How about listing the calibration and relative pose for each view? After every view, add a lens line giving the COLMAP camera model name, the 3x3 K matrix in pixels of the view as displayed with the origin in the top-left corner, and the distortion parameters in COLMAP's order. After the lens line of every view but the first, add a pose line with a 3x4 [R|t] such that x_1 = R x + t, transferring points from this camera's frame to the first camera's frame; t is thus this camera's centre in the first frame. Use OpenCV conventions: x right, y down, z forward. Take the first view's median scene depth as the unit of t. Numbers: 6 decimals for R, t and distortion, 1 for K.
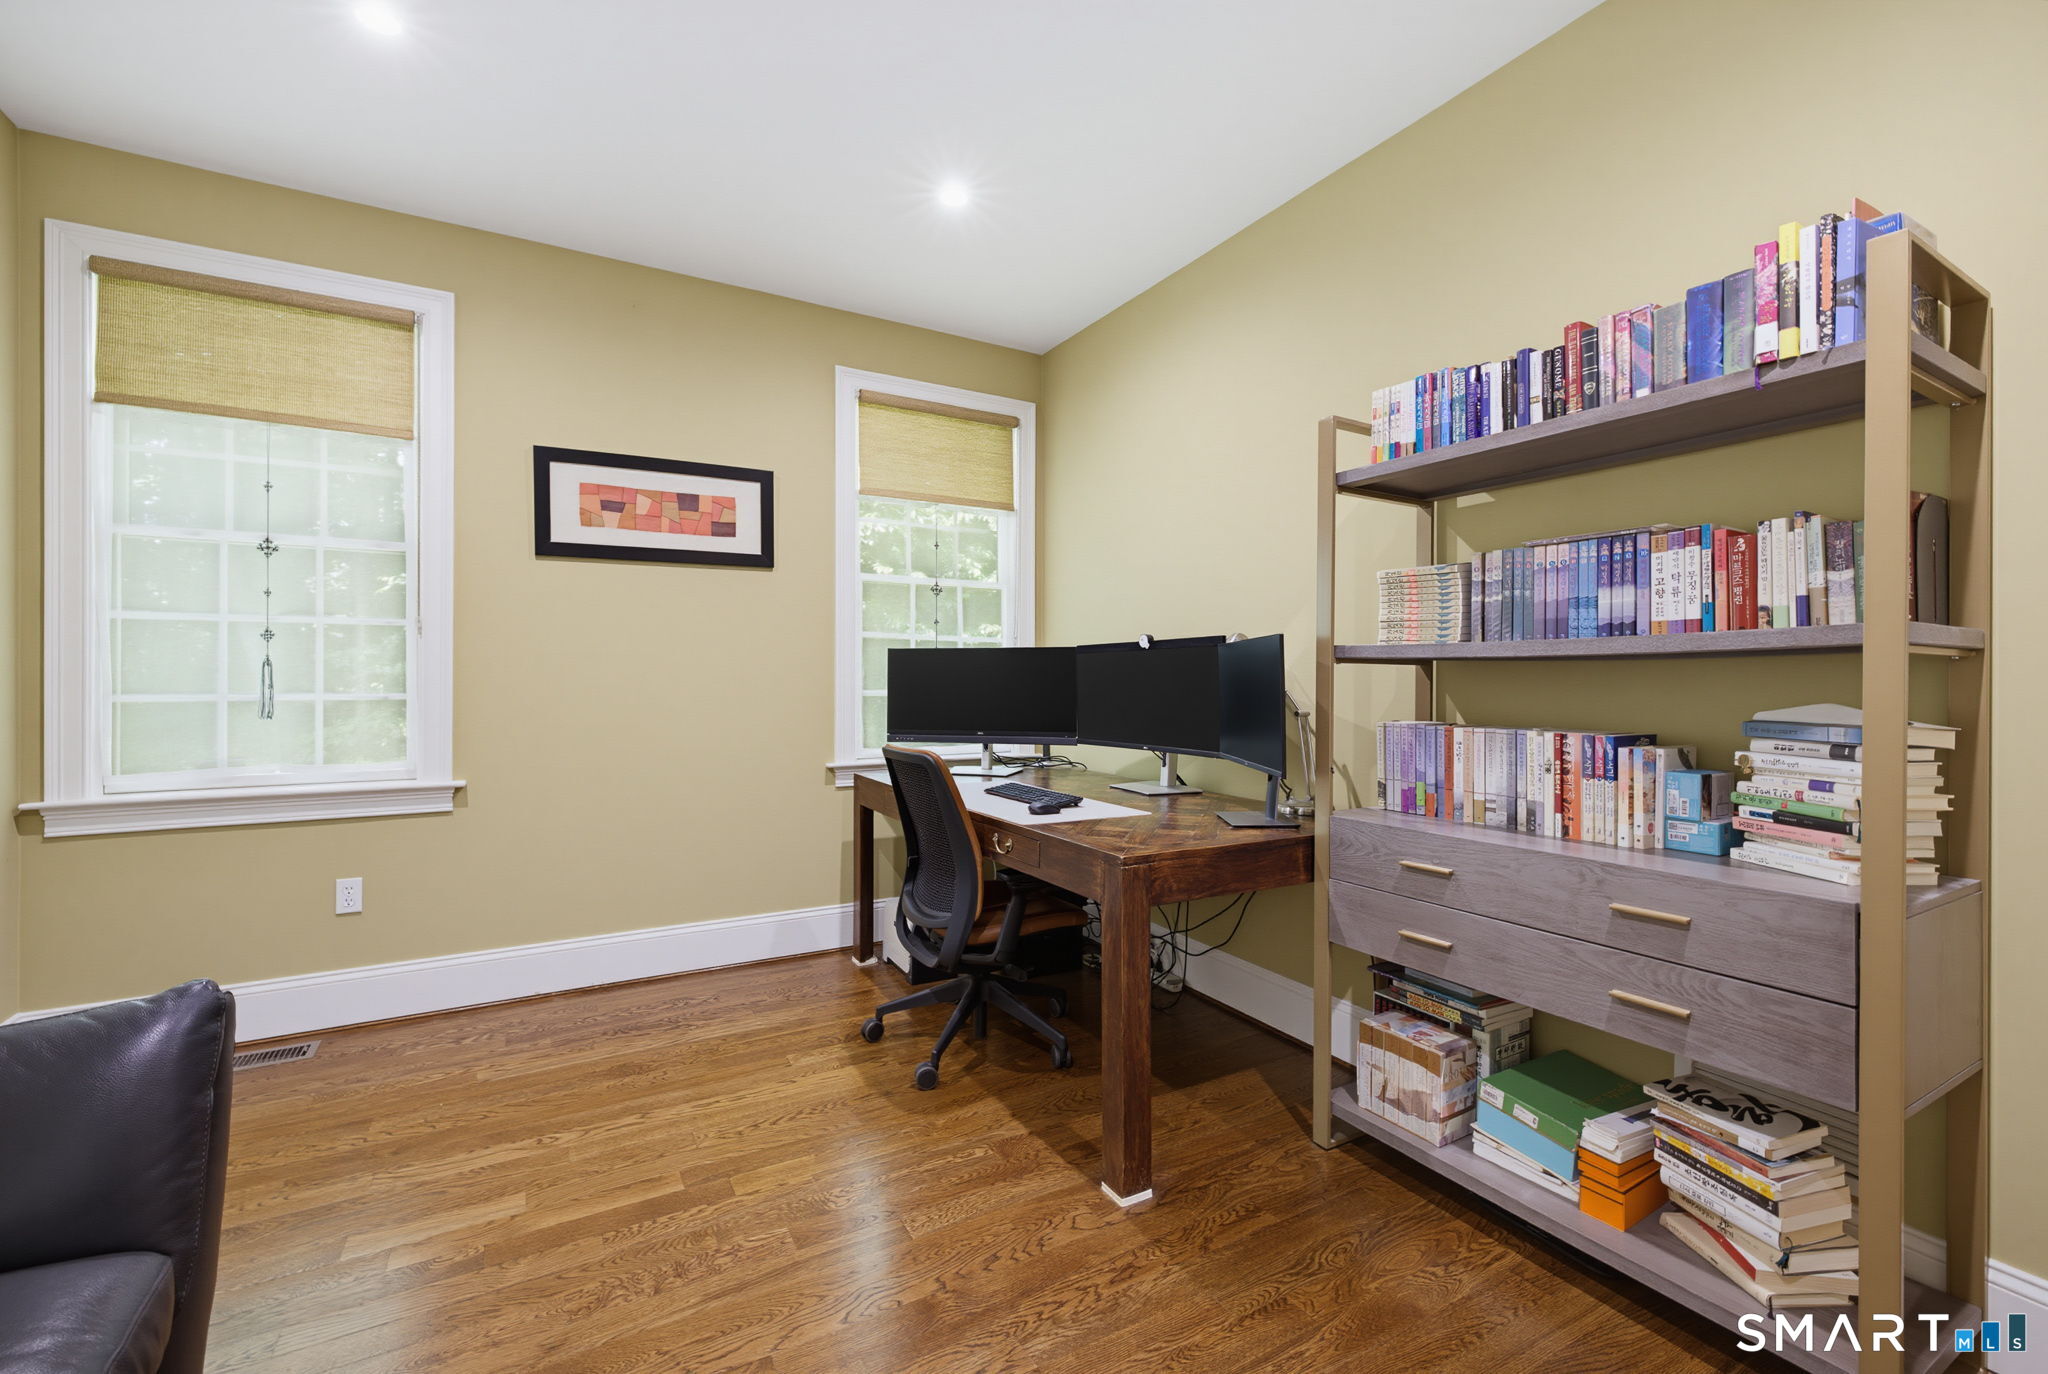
lens RADIAL K [[858.8, 0, 1021.3], [0, 858.8, 673.8], [0, 0, 1]] dist [0.007225, -0.000651]
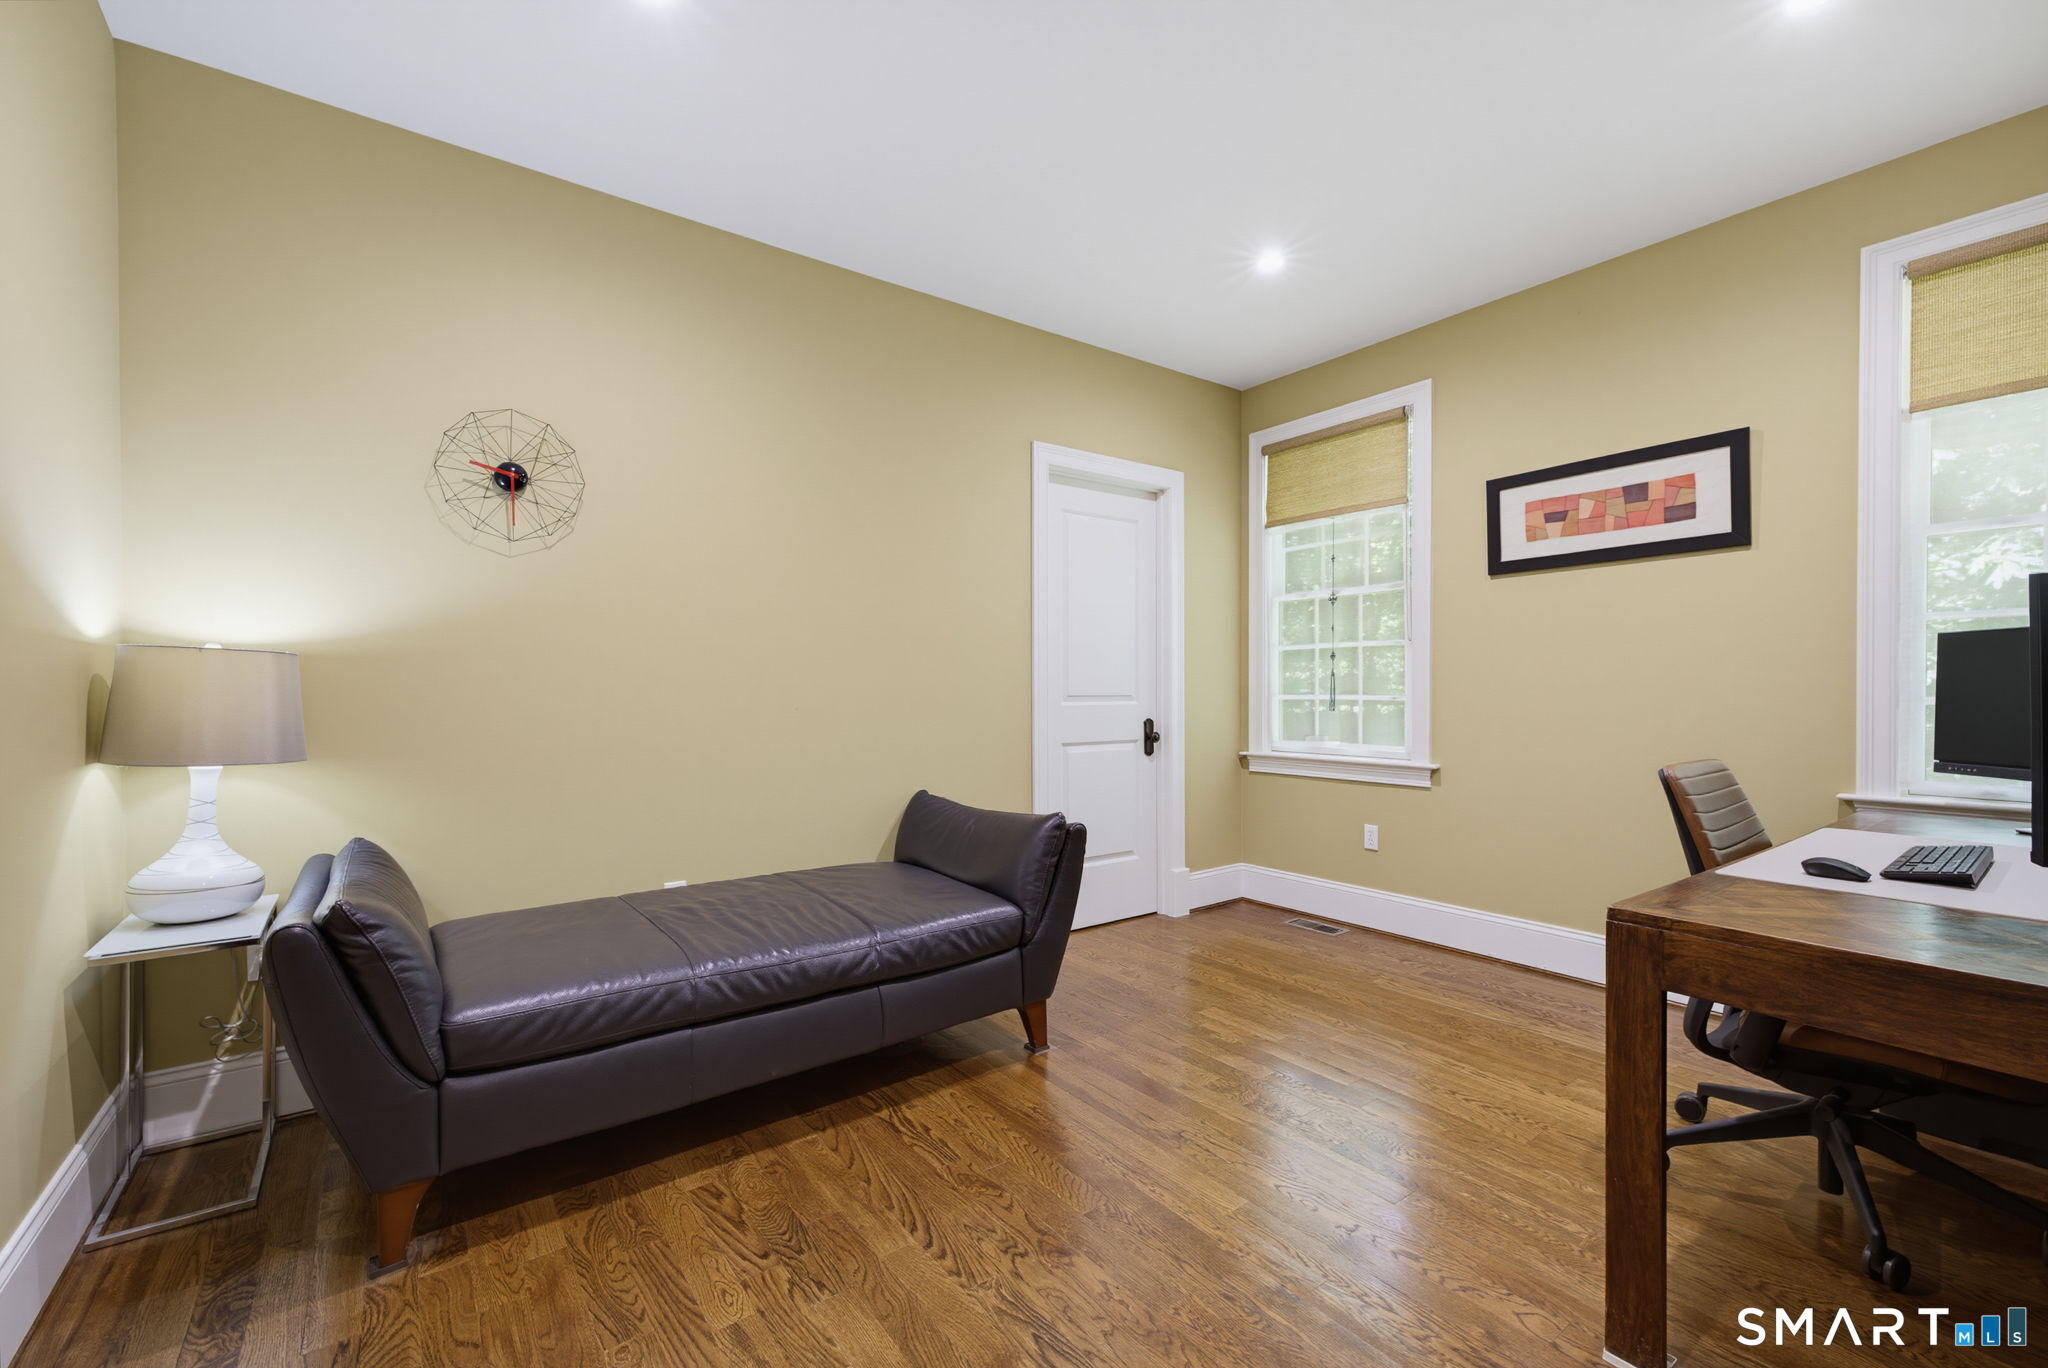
lens RADIAL K [[858.8, 0, 1018.3], [0, 858.8, 690.7], [0, 0, 1]] dist [0.007225, -0.000651]
pose [[0.117485, 0.001089, -0.993074, 0.502250], [0.012403, 0.999920, 0.002564, 0.005227], [0.992997, -0.012619, 0.117462, 0.236249]]
